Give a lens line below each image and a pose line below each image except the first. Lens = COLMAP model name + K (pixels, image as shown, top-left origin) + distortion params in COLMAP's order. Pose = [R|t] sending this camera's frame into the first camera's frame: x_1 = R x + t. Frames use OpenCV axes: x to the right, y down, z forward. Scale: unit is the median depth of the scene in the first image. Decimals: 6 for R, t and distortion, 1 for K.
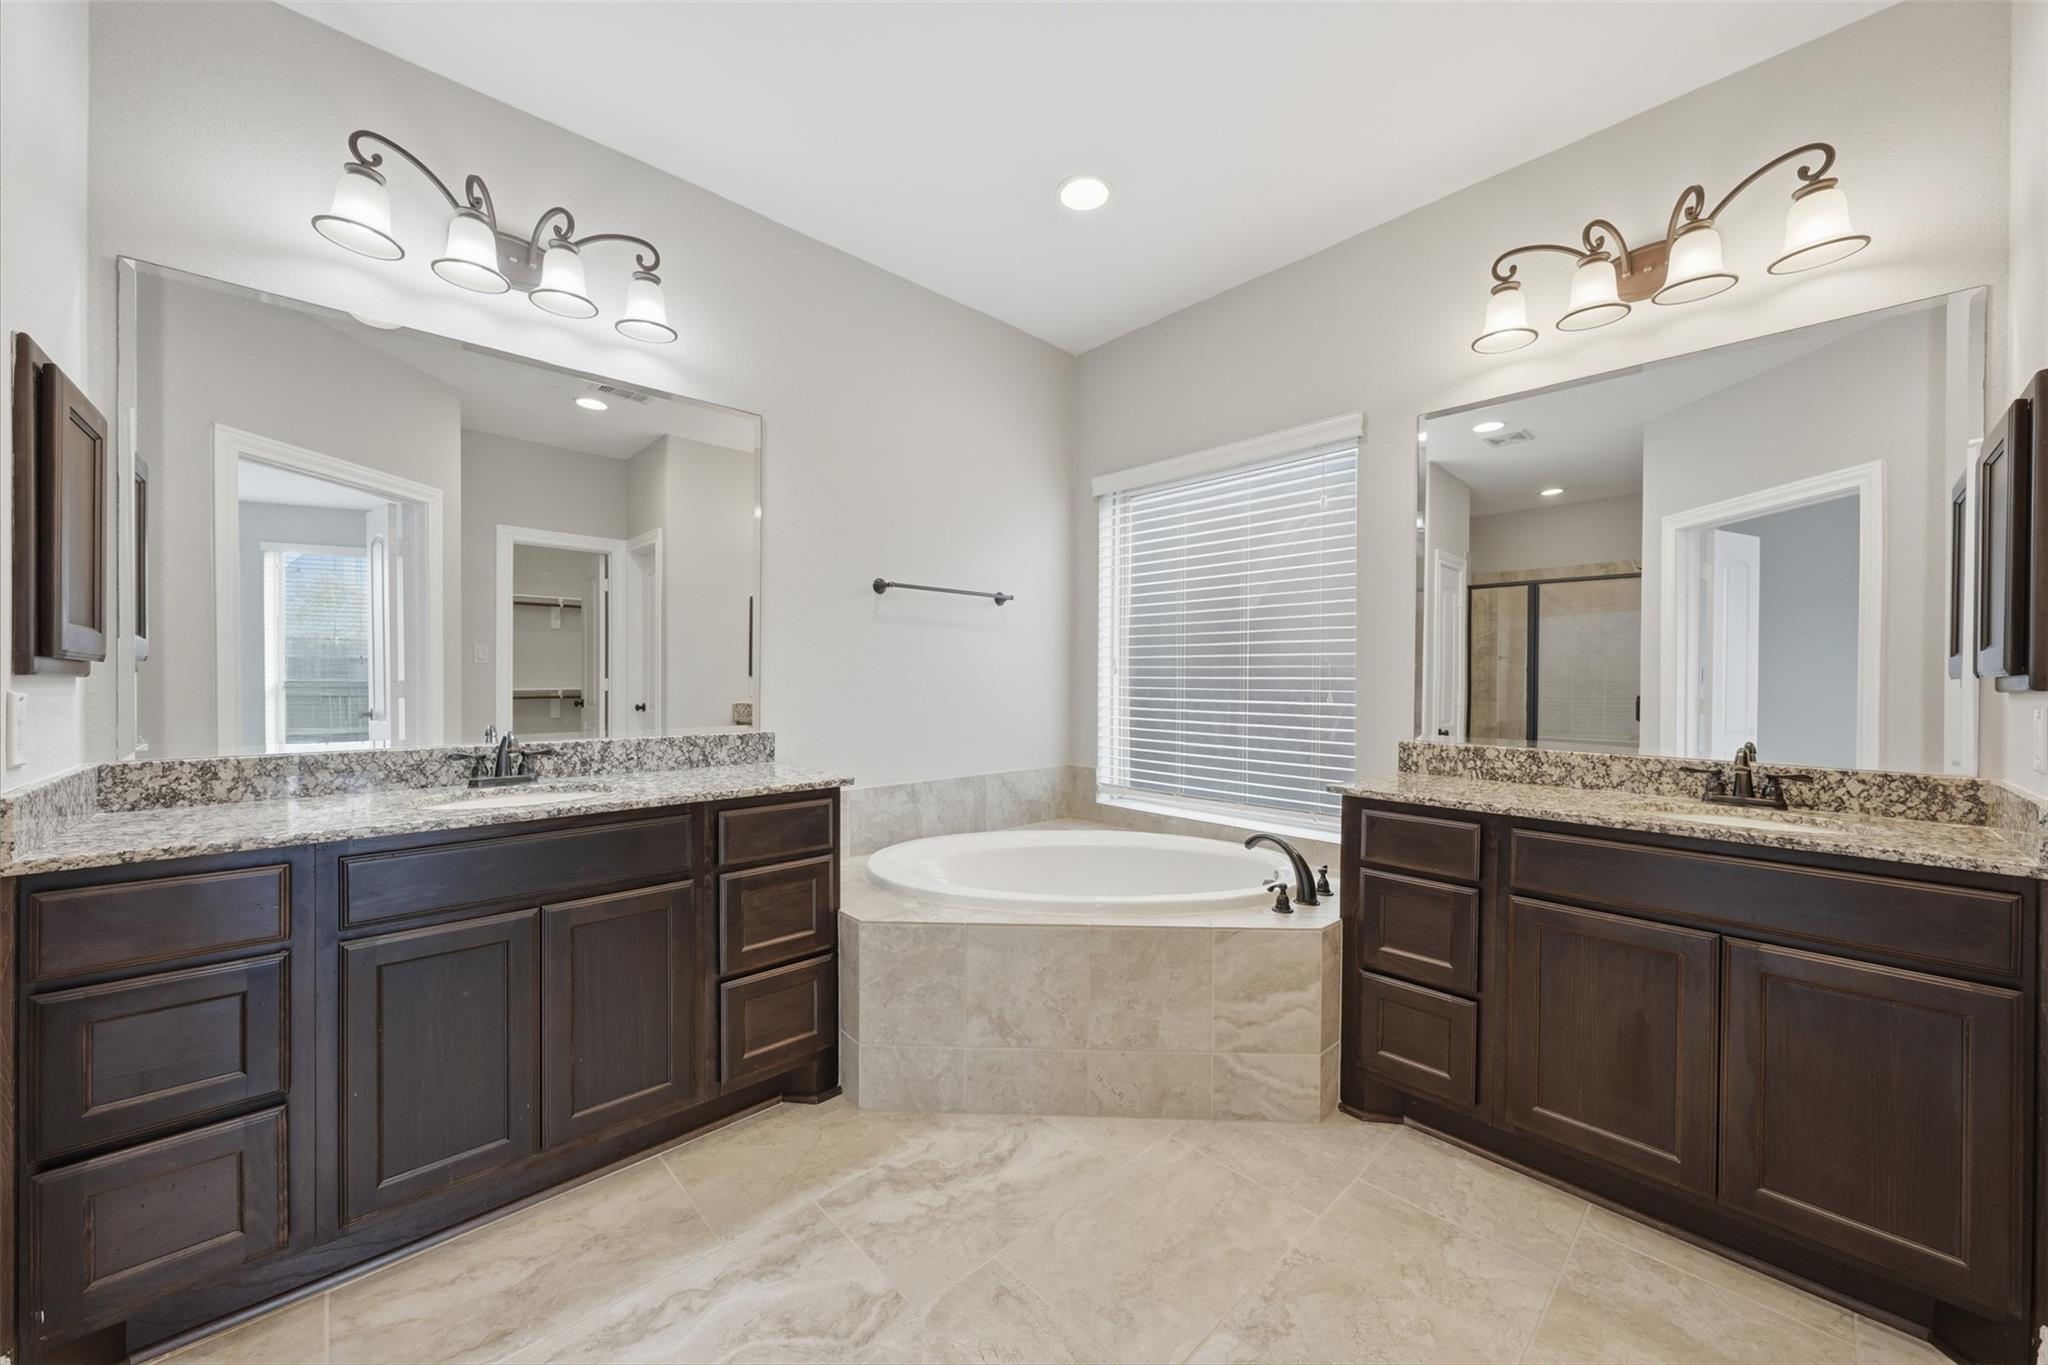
lens RADIAL K [[708.1, 0, 1026.6], [0, 708.1, 680.5], [0, 0, 1]] dist [-0.001966, -0.000097]
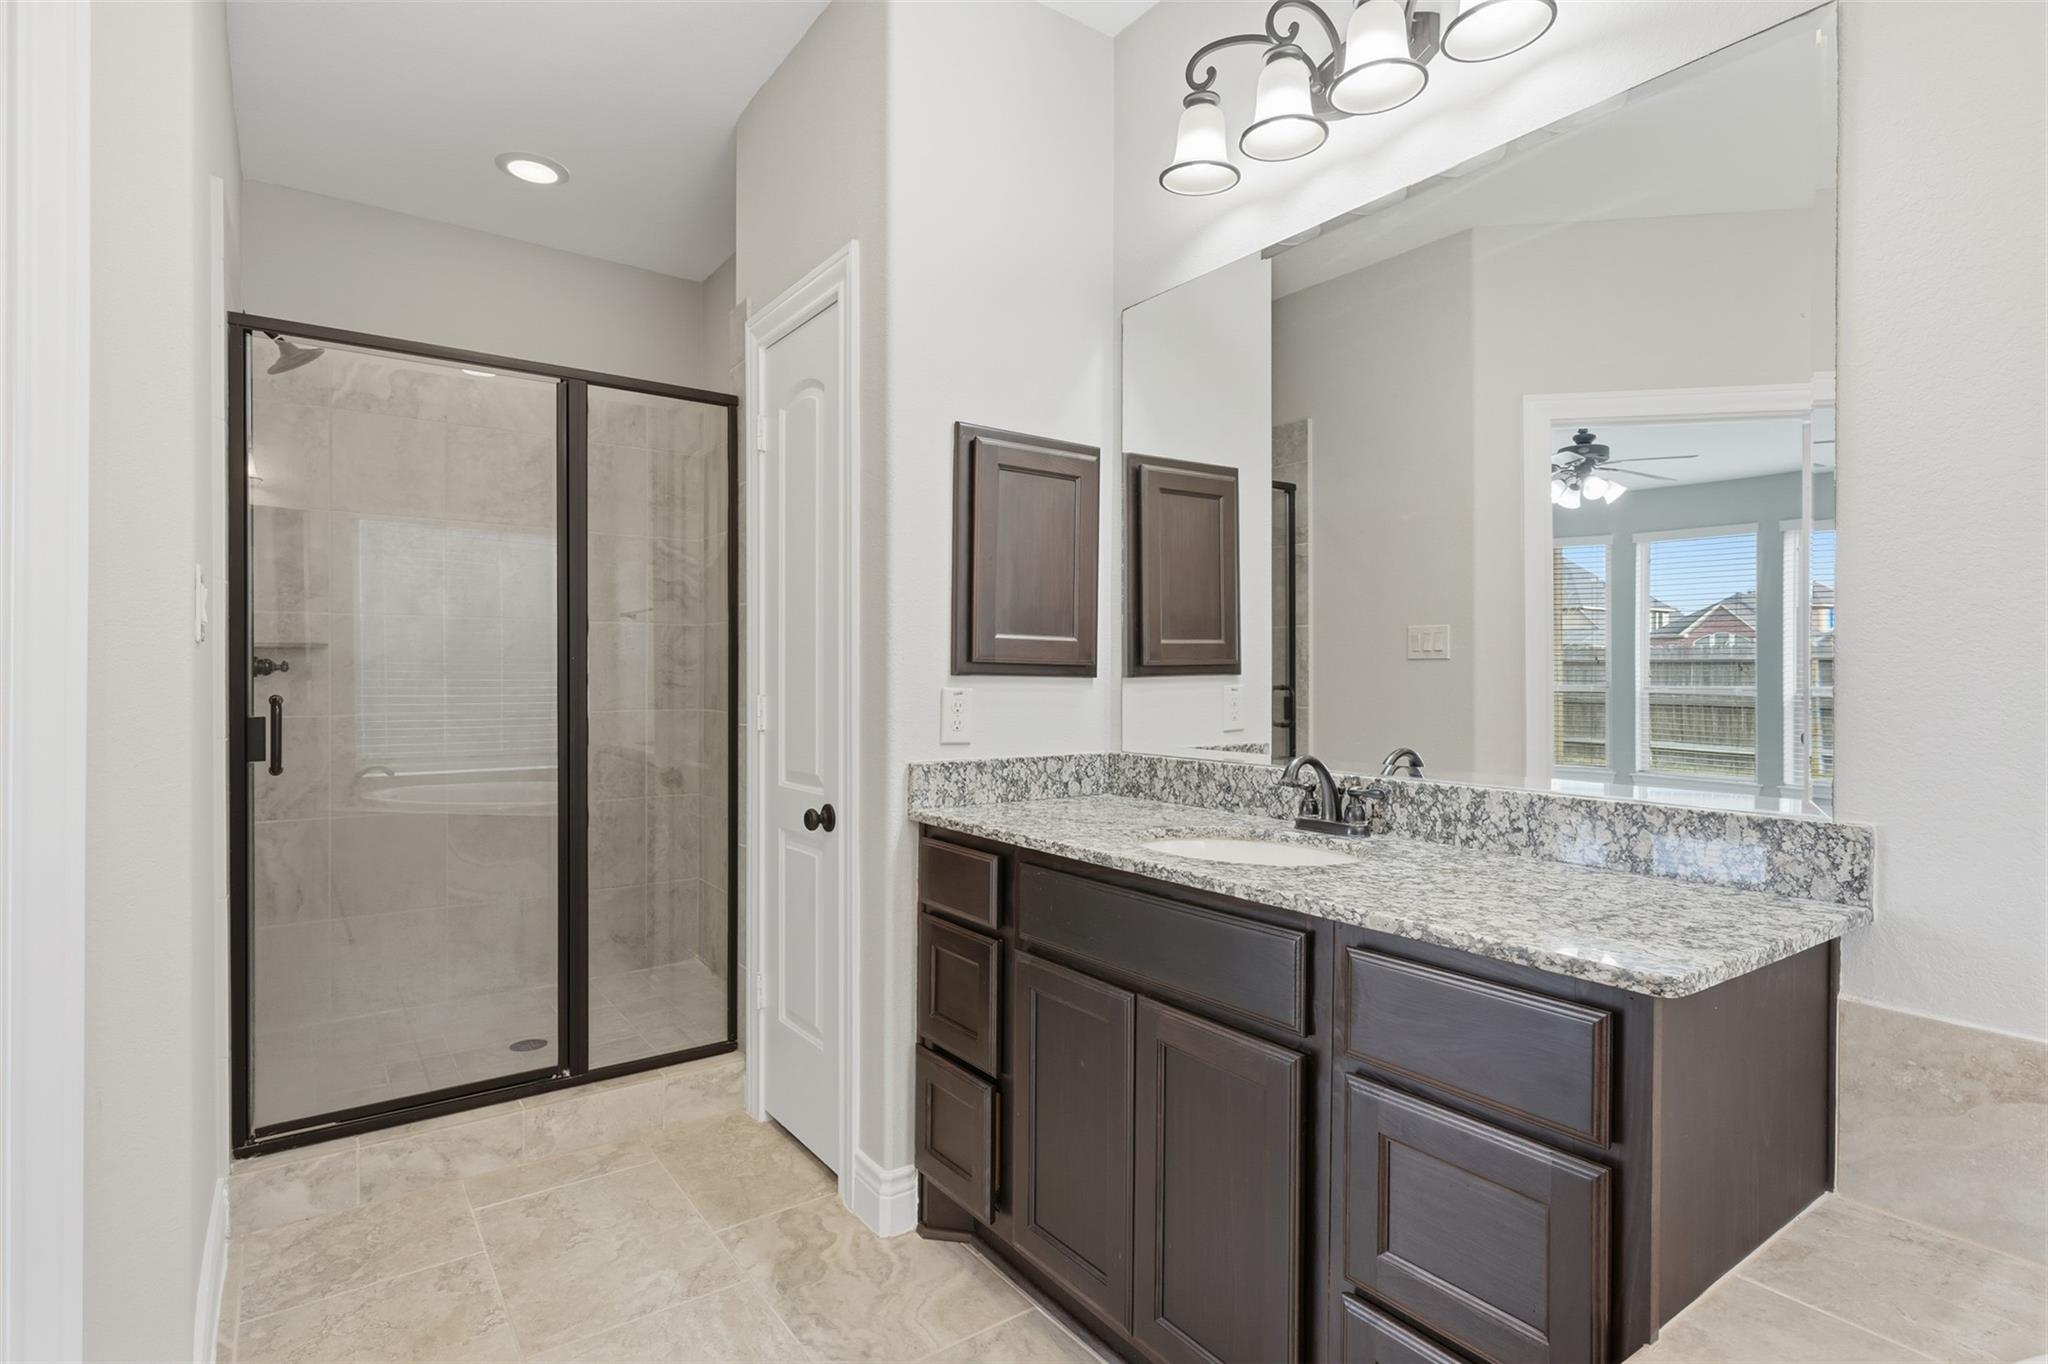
lens RADIAL K [[1022.9, 0, 1024.4], [0, 1022.9, 684.5], [0, 0, 1]] dist [-0.001321, -0.000112]
pose [[-0.130530, -0.000323, -0.991444, 0.255350], [-0.010989, 0.999939, 0.001121, 0.005582], [0.991384, 0.011042, -0.130525, 0.755098]]
